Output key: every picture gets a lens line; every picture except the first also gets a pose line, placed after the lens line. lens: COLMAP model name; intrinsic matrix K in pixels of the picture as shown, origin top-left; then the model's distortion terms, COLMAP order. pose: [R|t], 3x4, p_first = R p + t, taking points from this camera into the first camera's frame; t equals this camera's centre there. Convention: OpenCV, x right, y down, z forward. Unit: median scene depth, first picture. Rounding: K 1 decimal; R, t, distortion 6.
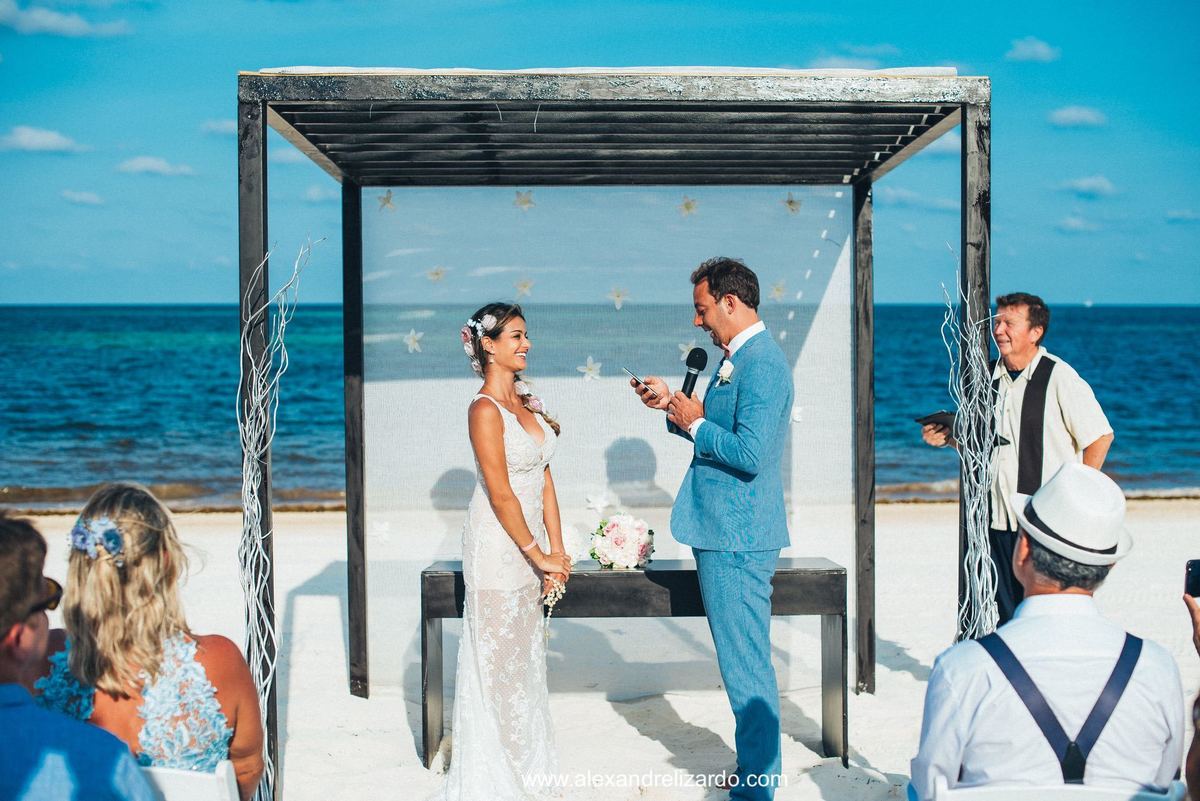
lens RADIAL K [[1722.3, 0, 600.0], [0, 1722.3, 400.5], [0, 0, 1]] dist [-0.137656, 0.017128]
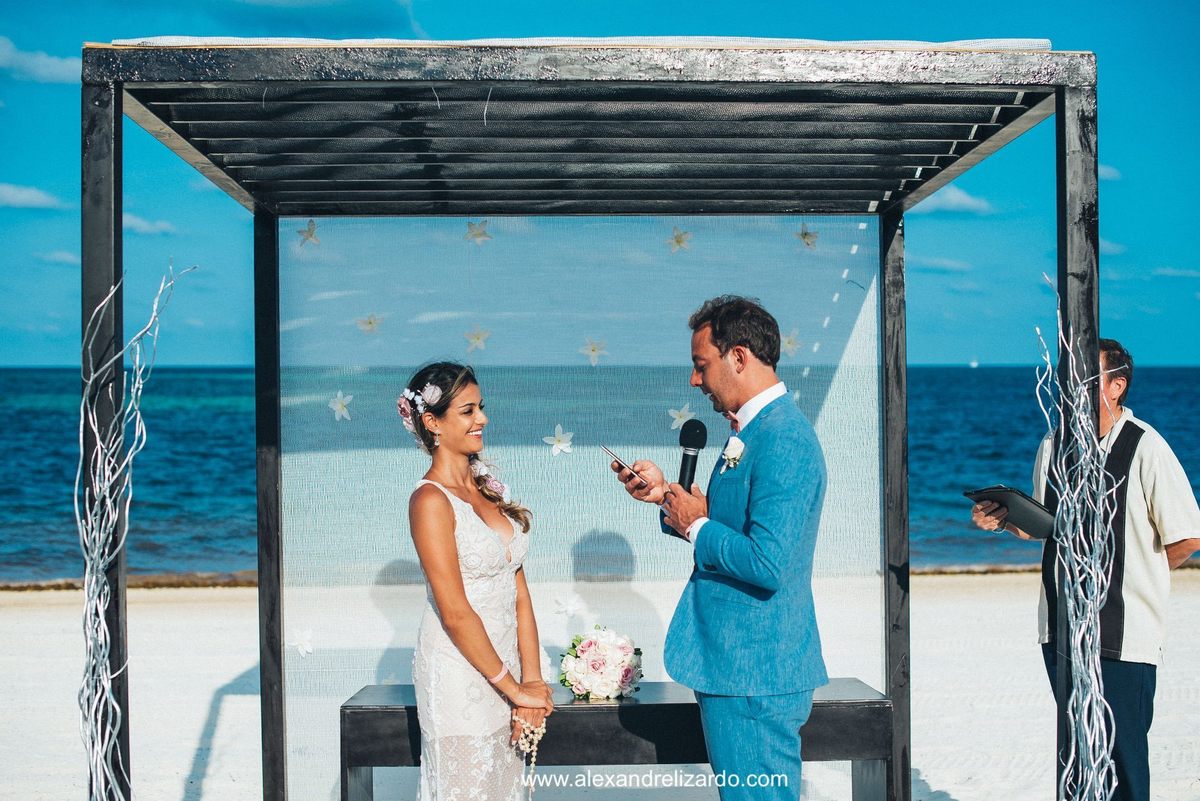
lens RADIAL K [[1739.4, 0, 600.0], [0, 1739.4, 400.5], [0, 0, 1]] dist [-0.135260, 0.016781]
pose [[0.999839, -0.002071, 0.017847, -0.001484], [0.002714, 0.999345, -0.036092, -0.009757], [-0.017761, 0.036135, 0.999189, 0.238071]]
